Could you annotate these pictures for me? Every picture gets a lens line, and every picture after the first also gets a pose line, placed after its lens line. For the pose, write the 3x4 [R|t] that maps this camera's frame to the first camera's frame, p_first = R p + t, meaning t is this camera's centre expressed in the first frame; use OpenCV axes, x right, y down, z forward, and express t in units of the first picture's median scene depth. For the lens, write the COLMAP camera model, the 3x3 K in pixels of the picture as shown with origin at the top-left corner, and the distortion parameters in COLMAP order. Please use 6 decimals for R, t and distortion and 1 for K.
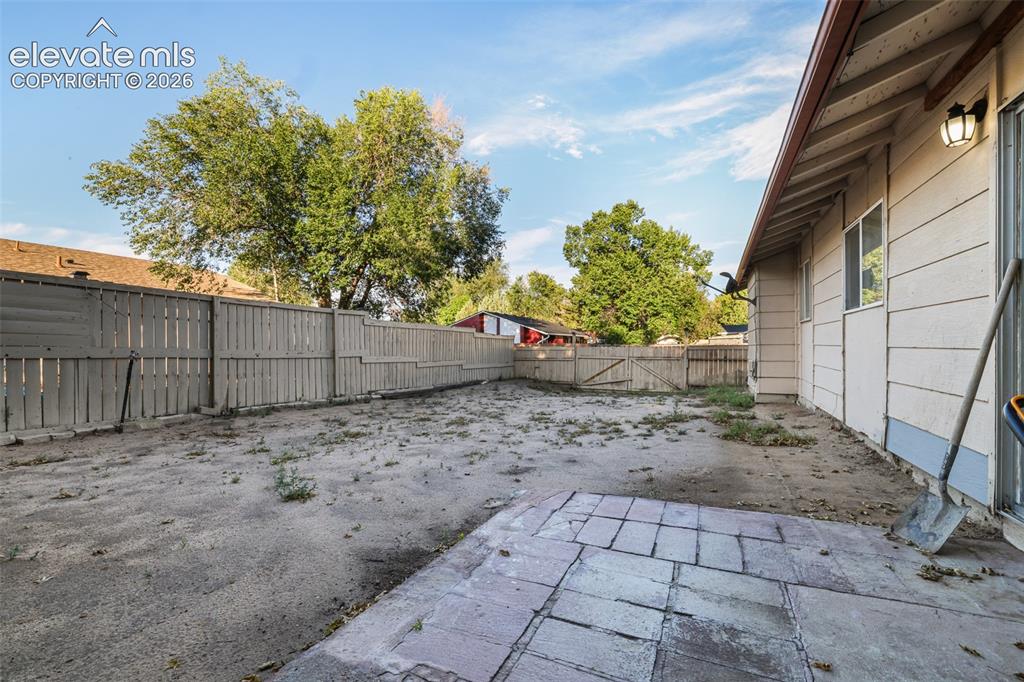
lens RADIAL K [[442.3, 0, 505.0], [0, 442.3, 348.8], [0, 0, 1]] dist [-0.050680, 0.019980]
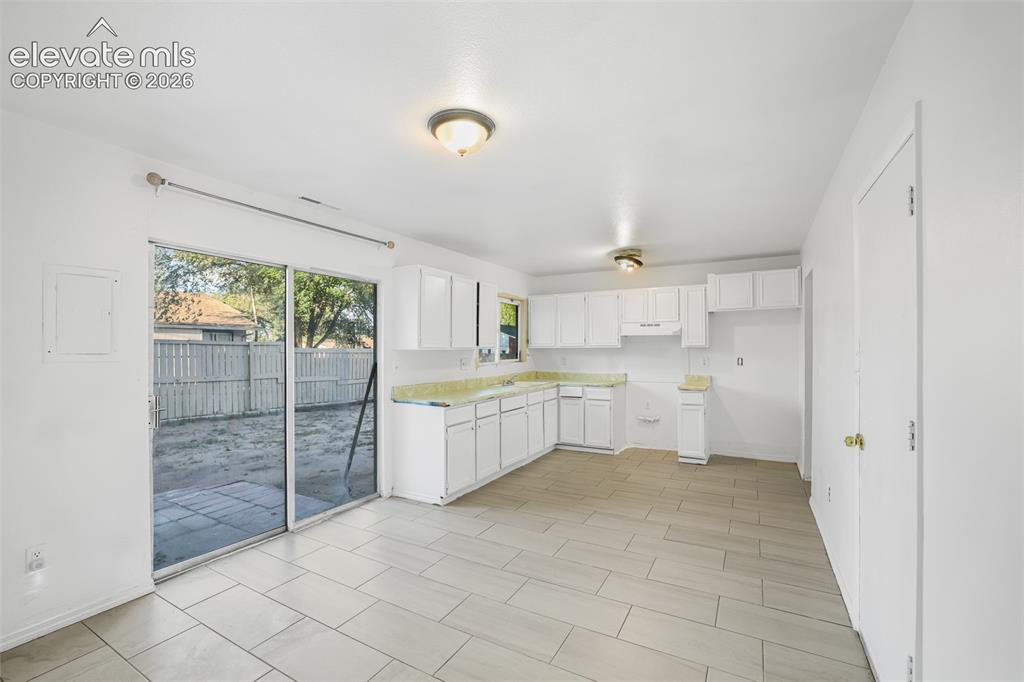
lens RADIAL K [[442.3, 0, 505.0], [0, 442.3, 348.8], [0, 0, 1]] dist [-0.050680, 0.019980]
pose [[0.996831, -0.000324, -0.079553, 0.459808], [-0.000214, 0.999977, -0.006752, -0.062354], [0.079553, 0.006747, 0.996808, -0.212049]]
